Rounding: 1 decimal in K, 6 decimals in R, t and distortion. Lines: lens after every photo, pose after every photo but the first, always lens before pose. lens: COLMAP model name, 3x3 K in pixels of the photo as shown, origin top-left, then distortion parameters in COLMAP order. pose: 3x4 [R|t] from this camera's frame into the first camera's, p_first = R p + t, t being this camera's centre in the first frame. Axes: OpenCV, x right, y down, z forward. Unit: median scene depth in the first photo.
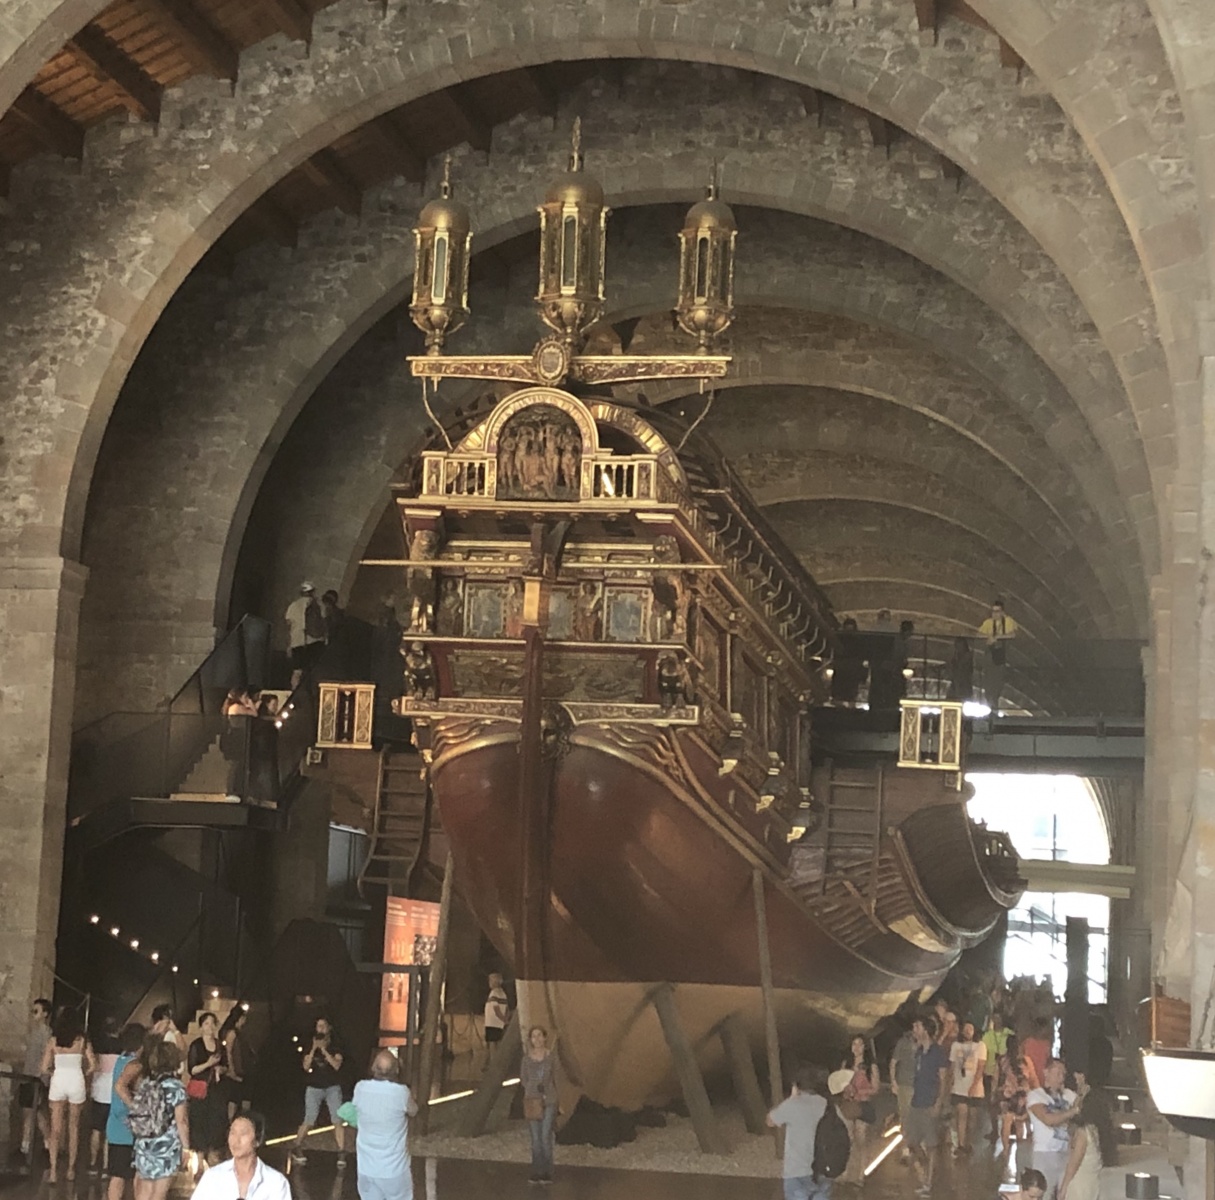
lens RADIAL K [[3367.8, 0, 607.5], [0, 3367.8, 600.0], [0, 0, 1]] dist [0.264660, -0.671324]
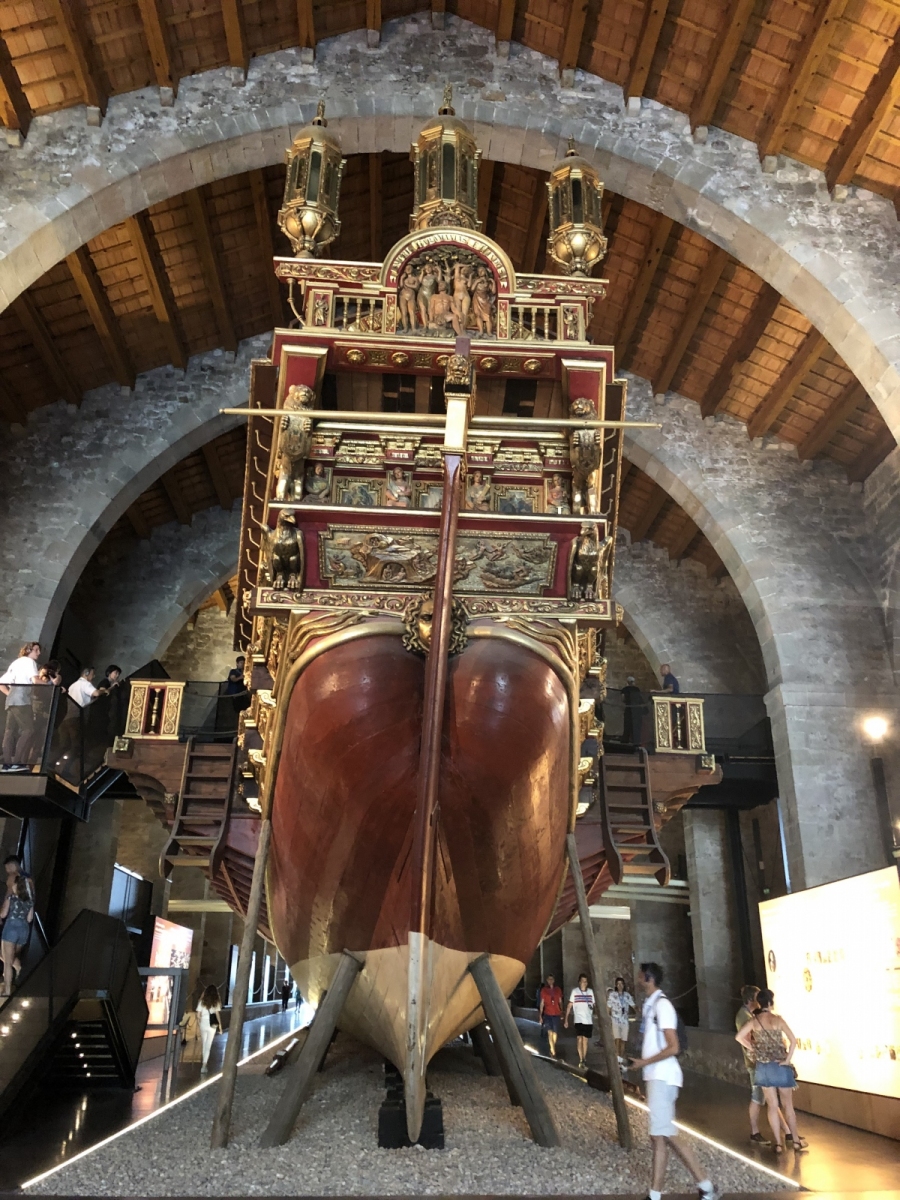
lens RADIAL K [[983.9, 0, 475.6], [0, 983.9, 598.4], [0, 0, 1]] dist [0.014117, 0.007654]
pose [[0.962085, 0.062357, 0.265525, -0.070257], [0.012277, 0.962627, -0.270551, 0.094013], [-0.272473, 0.263553, 0.925364, 0.726977]]
